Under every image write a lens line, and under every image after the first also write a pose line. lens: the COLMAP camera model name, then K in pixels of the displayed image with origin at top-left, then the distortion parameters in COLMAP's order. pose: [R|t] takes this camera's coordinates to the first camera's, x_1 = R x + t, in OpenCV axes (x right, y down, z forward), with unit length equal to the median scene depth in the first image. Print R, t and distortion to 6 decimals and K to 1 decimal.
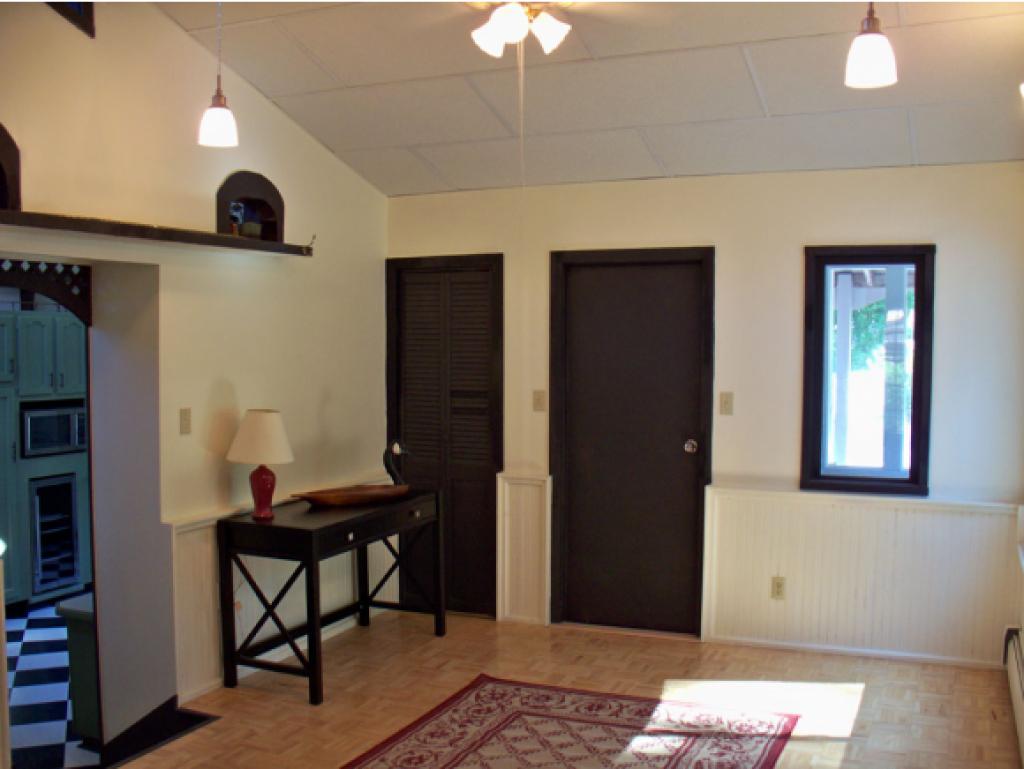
lens RADIAL K [[1085.8, 0, 512.0], [0, 1085.8, 384.5], [0, 0, 1]] dist [-0.215733, 0.264638]
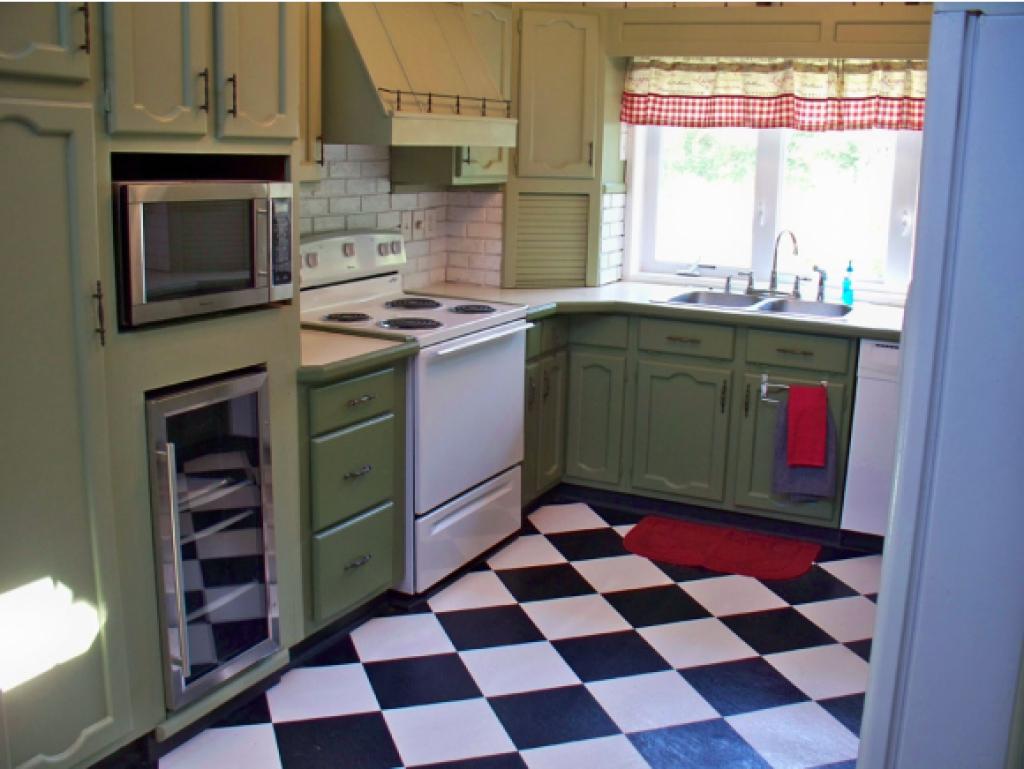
lens RADIAL K [[1085.8, 0, 512.0], [0, 1085.8, 384.5], [0, 0, 1]] dist [-0.215733, 0.264638]
pose [[0.997404, 0.036547, -0.062049, -0.324332], [-0.026183, 0.986720, 0.160307, 0.031439], [0.067084, -0.158266, 0.985115, 0.678738]]
